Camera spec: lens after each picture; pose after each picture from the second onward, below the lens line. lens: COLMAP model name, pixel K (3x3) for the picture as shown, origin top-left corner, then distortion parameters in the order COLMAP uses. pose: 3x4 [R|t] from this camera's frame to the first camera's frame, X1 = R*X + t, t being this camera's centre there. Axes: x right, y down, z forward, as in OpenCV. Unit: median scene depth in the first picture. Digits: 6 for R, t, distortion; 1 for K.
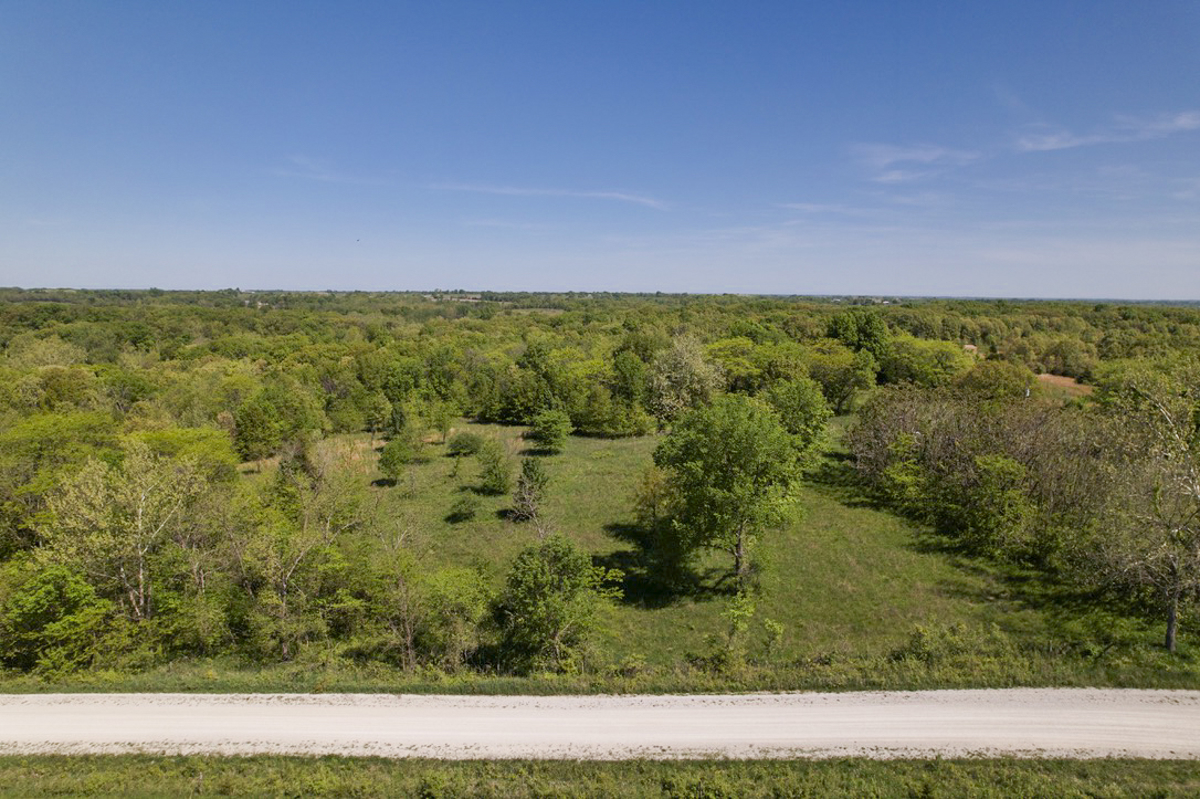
lens RADIAL K [[779.0, 0, 604.4], [0, 779.0, 400.8], [0, 0, 1]] dist [-0.073290, 0.071536]
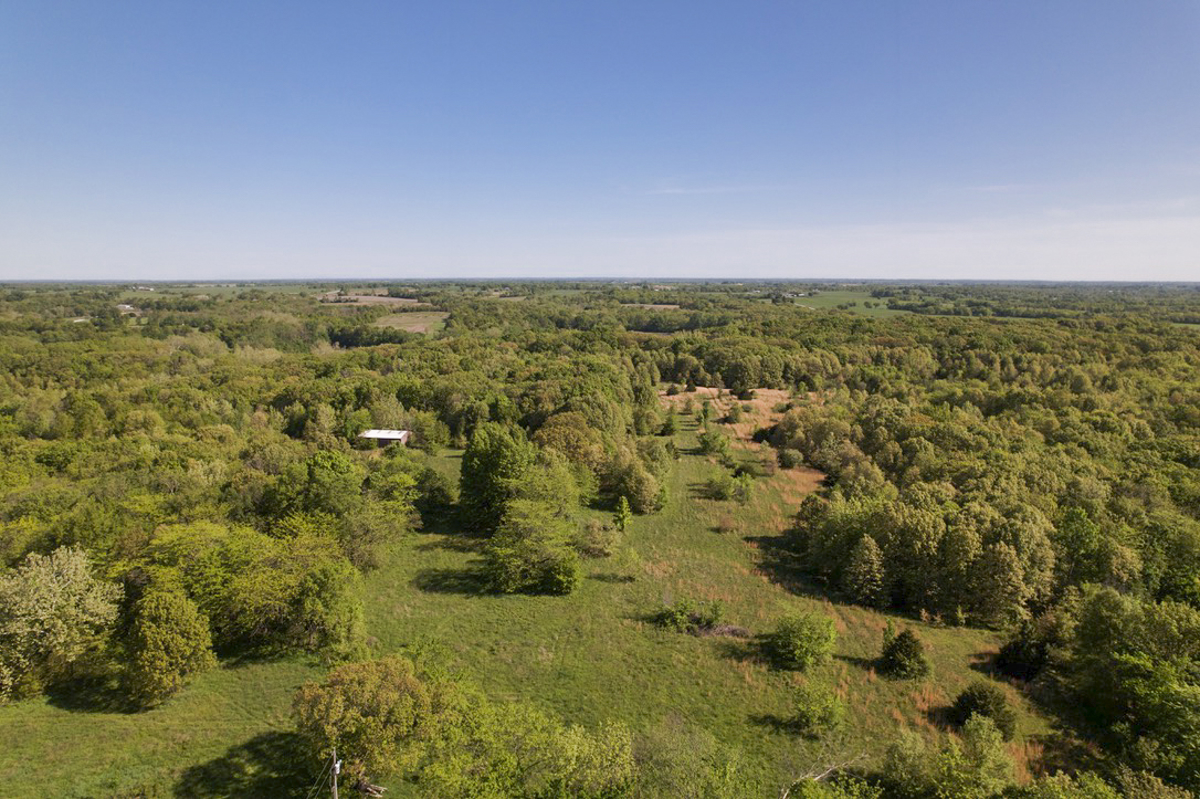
lens RADIAL K [[779.0, 0, 598.5], [0, 779.0, 405.8], [0, 0, 1]] dist [-0.073290, 0.071536]
pose [[0.997720, -0.025531, 0.062473, 0.321739], [0.024110, 0.999436, 0.023394, -0.130951], [-0.063035, -0.021835, 0.997772, 0.187664]]
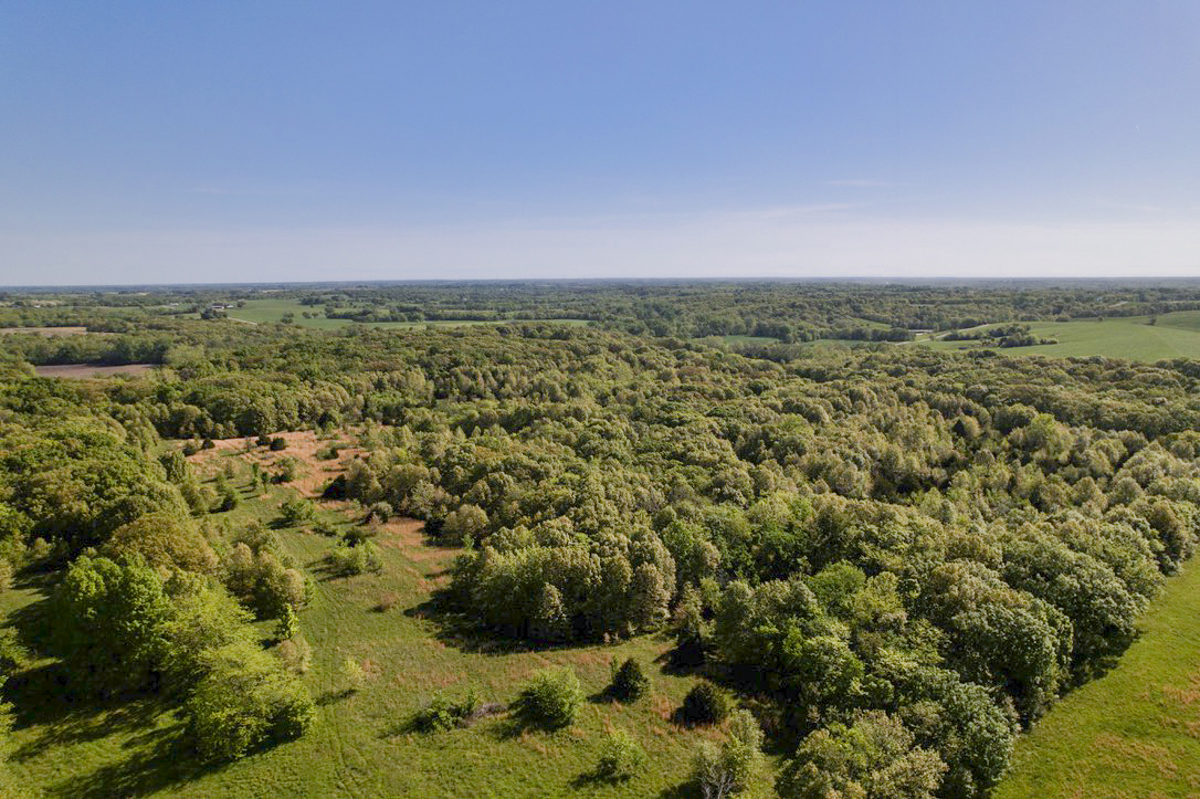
lens RADIAL K [[779.0, 0, 608.4], [0, 779.0, 390.8], [0, 0, 1]] dist [-0.073290, 0.071536]
pose [[0.699315, -0.128747, 0.703123, 0.164408], [0.124241, 0.990567, 0.057812, -0.203158], [-0.703933, 0.046927, 0.708714, 0.226074]]
